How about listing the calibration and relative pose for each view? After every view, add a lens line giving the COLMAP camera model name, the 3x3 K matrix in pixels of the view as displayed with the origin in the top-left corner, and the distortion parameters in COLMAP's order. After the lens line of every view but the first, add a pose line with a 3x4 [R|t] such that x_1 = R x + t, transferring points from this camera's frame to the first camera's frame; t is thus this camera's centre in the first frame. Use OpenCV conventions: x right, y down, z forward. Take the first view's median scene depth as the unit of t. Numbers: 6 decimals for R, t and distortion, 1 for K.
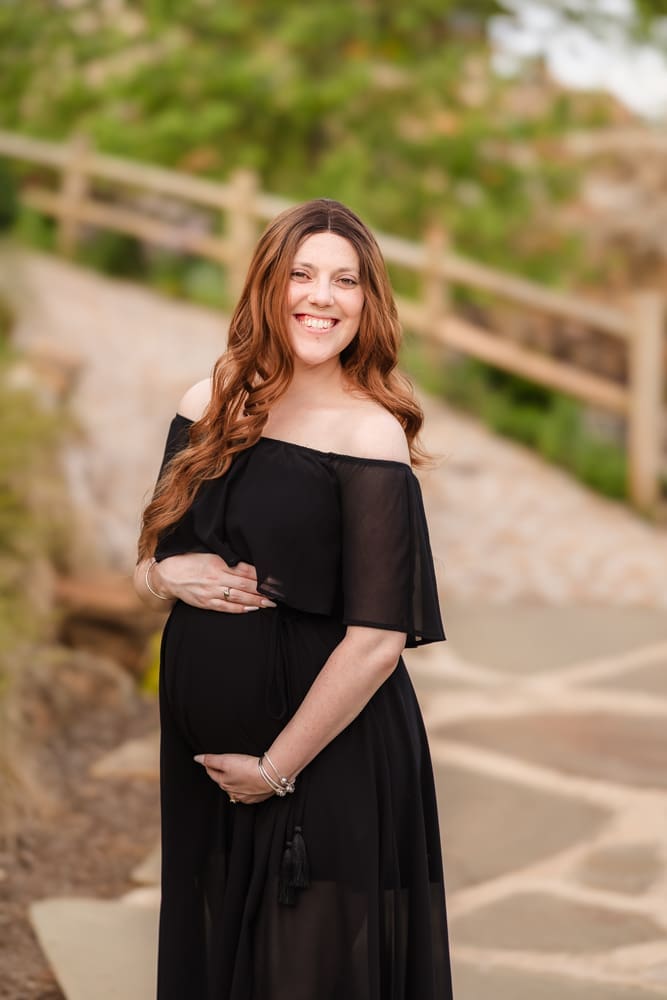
lens RADIAL K [[2820.6, 0, 334.4], [0, 2820.6, 447.2], [0, 0, 1]] dist [0.022440, 0.706954]
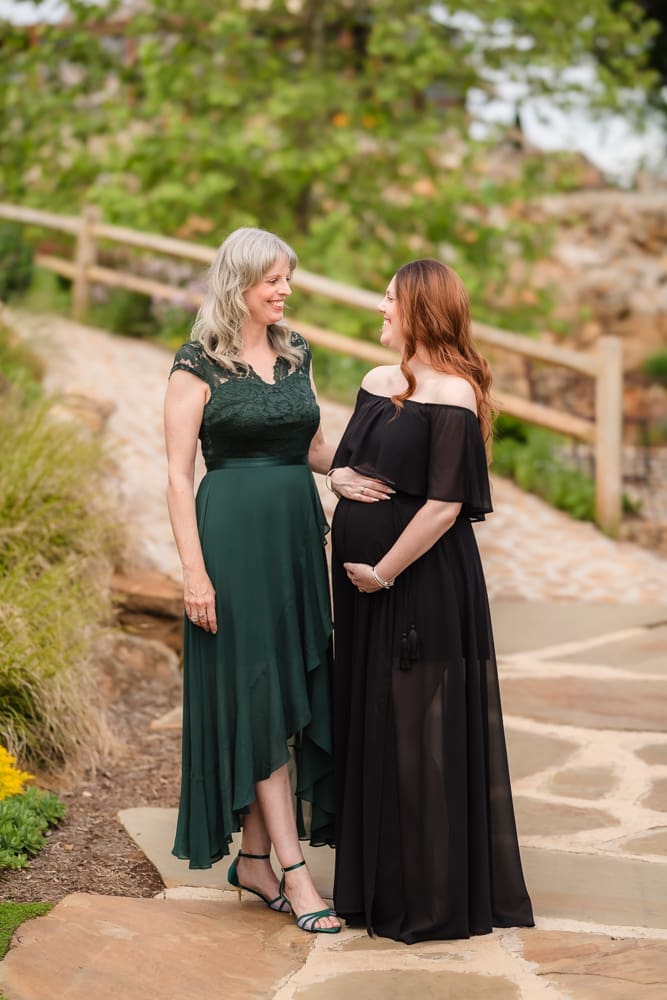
lens RADIAL K [[2774.6, 0, 333.5], [0, 2774.6, 500.0], [0, 0, 1]] dist [0.027639, 0.381940]
pose [[0.999844, -0.016742, 0.005543, -0.008144], [0.016757, 0.999856, -0.002681, 0.014900], [-0.005497, 0.002773, 0.999981, -0.134937]]
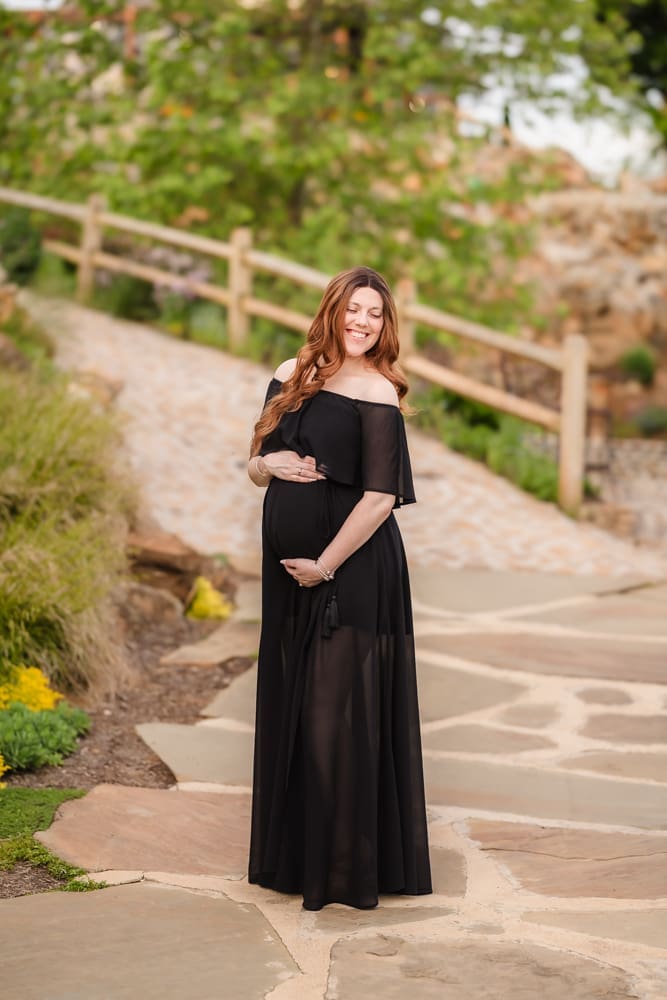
lens RADIAL K [[2774.6, 0, 333.5], [0, 2774.6, 500.0], [0, 0, 1]] dist [0.027639, 0.381940]
pose [[0.999833, 0.013150, 0.012687, -0.012028], [-0.013178, 0.999911, 0.002126, 0.020520], [-0.012658, -0.002293, 0.999917, -0.260595]]
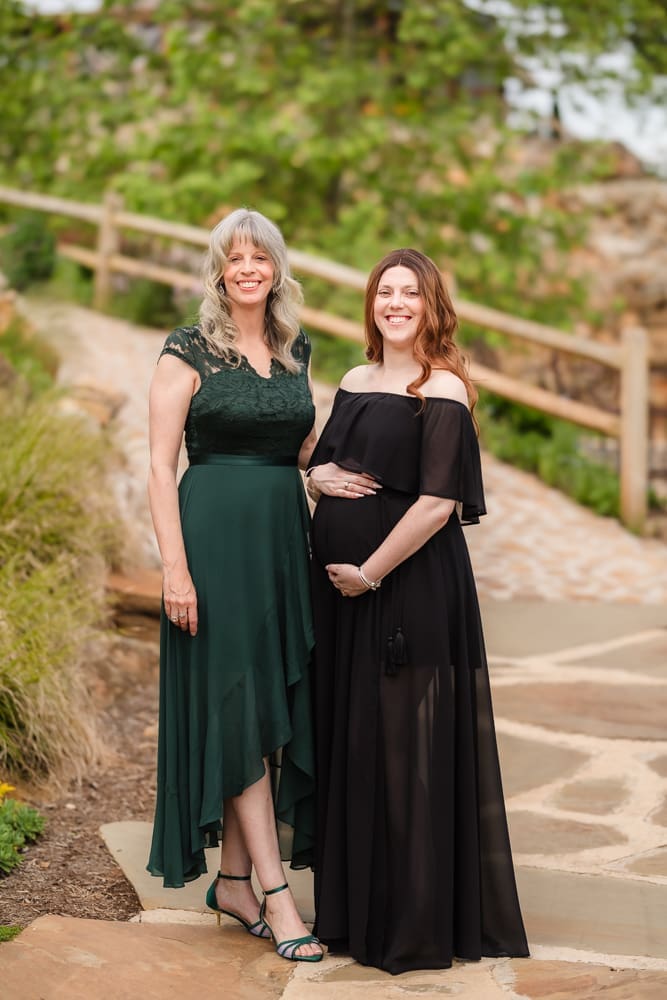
lens RADIAL K [[2780.6, 0, 323.9], [0, 2780.6, 499.2], [0, 0, 1]] dist [0.023803, 0.422290]
pose [[0.999807, -0.015021, -0.012697, 0.003090], [0.015020, 0.999887, -0.000191, 0.013262], [0.012699, 0.000000, 0.999919, -0.102311]]
